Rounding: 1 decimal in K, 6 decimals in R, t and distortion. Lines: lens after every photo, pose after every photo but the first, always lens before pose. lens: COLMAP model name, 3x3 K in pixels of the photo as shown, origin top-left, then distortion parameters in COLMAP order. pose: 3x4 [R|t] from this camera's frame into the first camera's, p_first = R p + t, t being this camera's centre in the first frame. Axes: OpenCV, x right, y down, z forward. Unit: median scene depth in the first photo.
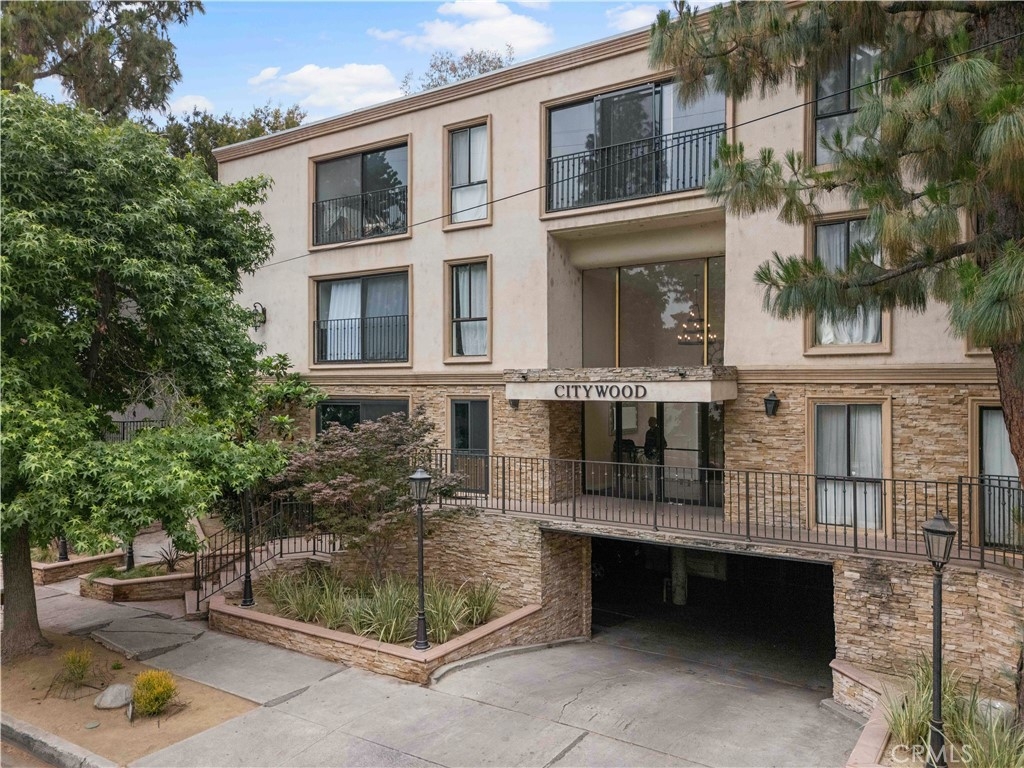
lens RADIAL K [[756.3, 0, 512.0], [0, 756.3, 384.0], [0, 0, 1]] dist [0.098602, -0.117457]
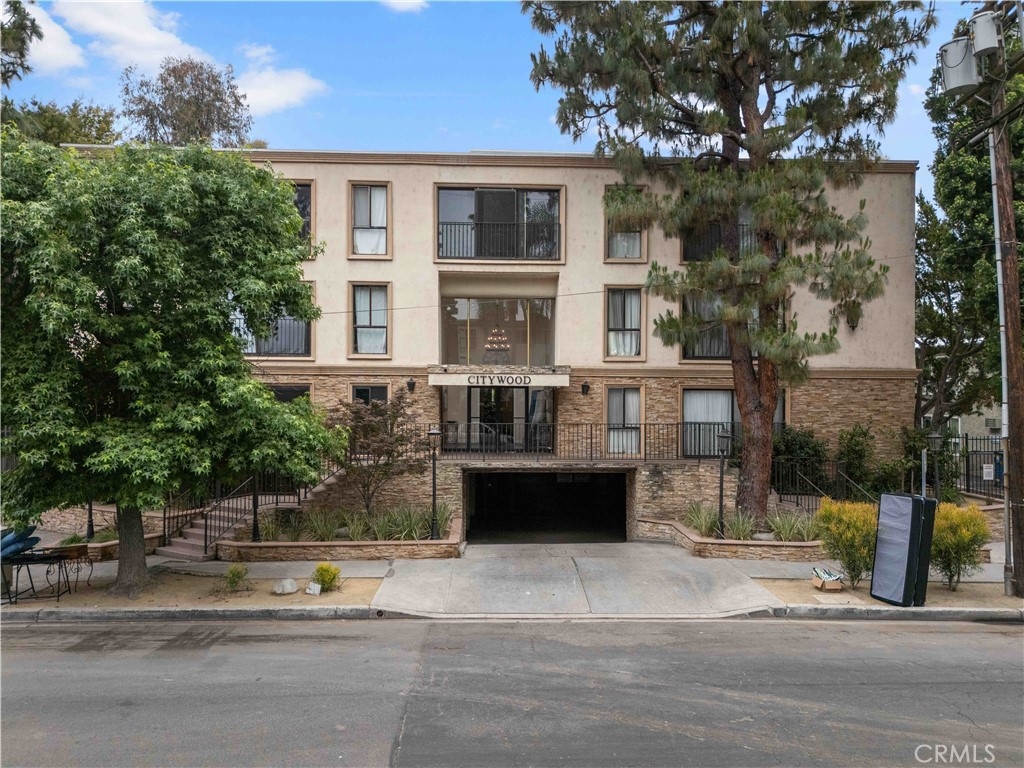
lens RADIAL K [[756.3, 0, 512.0], [0, 756.3, 384.0], [0, 0, 1]] dist [0.098602, -0.117457]
pose [[0.811158, 0.007410, 0.584781, -0.802971], [-0.009871, 0.999951, 0.001021, 0.016484], [-0.584744, -0.006601, 0.811191, -0.315060]]
